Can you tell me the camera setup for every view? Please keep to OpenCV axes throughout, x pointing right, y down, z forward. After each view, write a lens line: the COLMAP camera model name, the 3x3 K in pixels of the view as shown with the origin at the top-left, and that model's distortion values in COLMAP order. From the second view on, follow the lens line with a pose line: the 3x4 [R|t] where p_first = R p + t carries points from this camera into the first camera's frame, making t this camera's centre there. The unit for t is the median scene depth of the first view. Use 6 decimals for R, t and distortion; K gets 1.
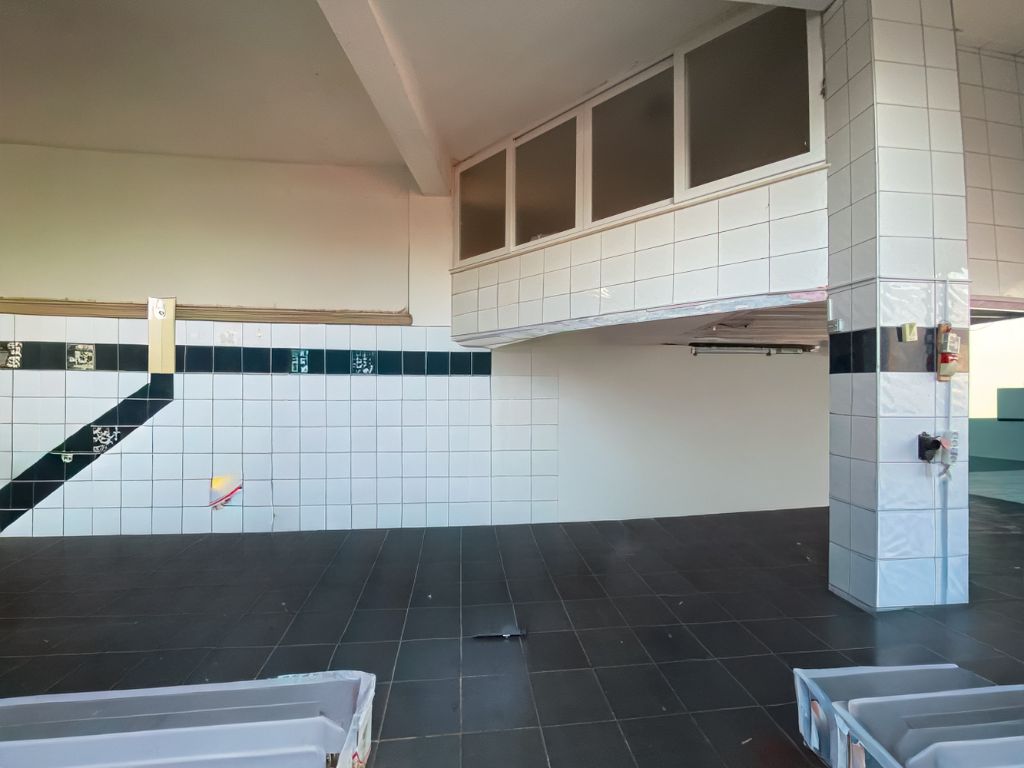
lens RADIAL K [[421.9, 0, 513.4], [0, 421.9, 383.8], [0, 0, 1]] dist [0.011348, -0.012770]
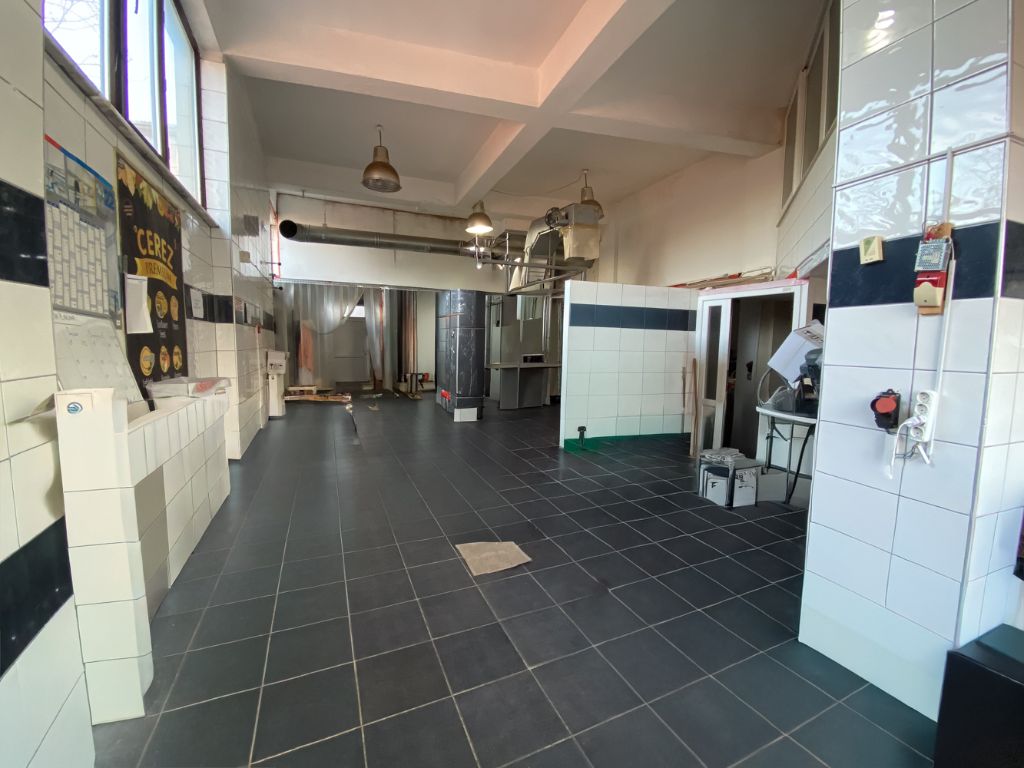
lens RADIAL K [[421.9, 0, 517.0], [0, 421.9, 382.3], [0, 0, 1]] dist [0.011348, -0.012770]
pose [[0.311797, 0.091961, -0.945688, 1.451904], [-0.002903, 0.995393, 0.095837, 0.036786], [0.950144, -0.027136, 0.310627, 0.185675]]
